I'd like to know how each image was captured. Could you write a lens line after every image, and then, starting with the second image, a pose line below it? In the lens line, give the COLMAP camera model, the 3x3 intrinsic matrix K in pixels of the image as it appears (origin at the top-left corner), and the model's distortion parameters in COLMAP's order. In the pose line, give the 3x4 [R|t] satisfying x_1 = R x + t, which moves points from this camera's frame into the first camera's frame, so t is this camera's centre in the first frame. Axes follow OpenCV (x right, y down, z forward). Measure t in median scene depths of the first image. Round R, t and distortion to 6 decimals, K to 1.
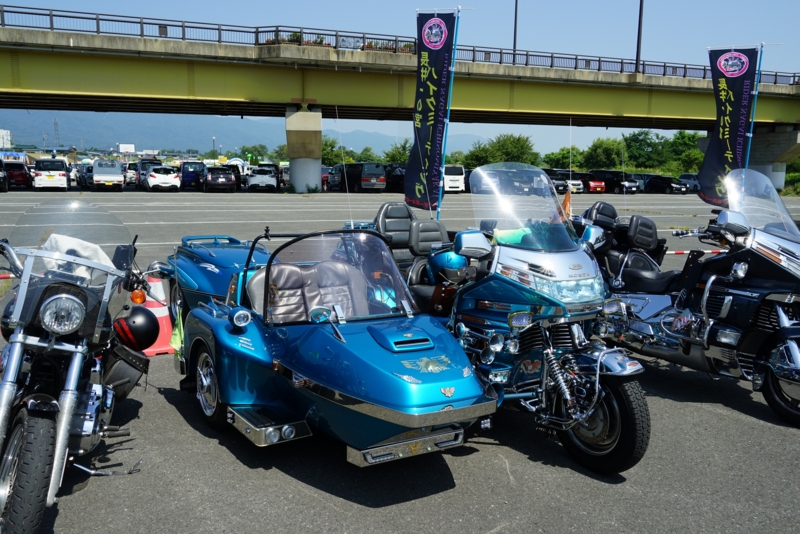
lens RADIAL K [[730.5, 0, 401.8], [0, 730.5, 265.6], [0, 0, 1]] dist [0.017091, -0.022315]
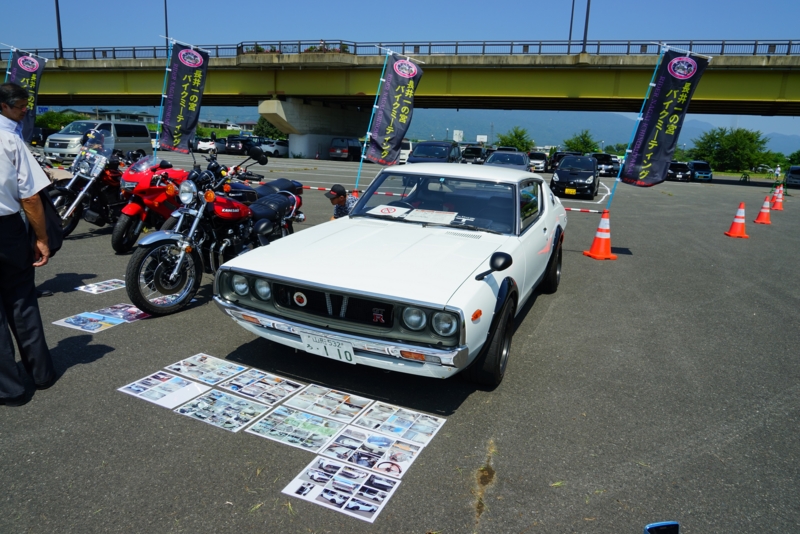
lens RADIAL K [[545.0, 0, 394.9], [0, 545.0, 266.9], [0, 0, 1]] dist [-0.031723, 0.008622]
pose [[0.768179, 0.159621, -0.620018, 0.692128], [-0.115939, 0.987093, 0.110478, -0.028930], [0.629650, -0.012983, 0.776770, 0.283638]]
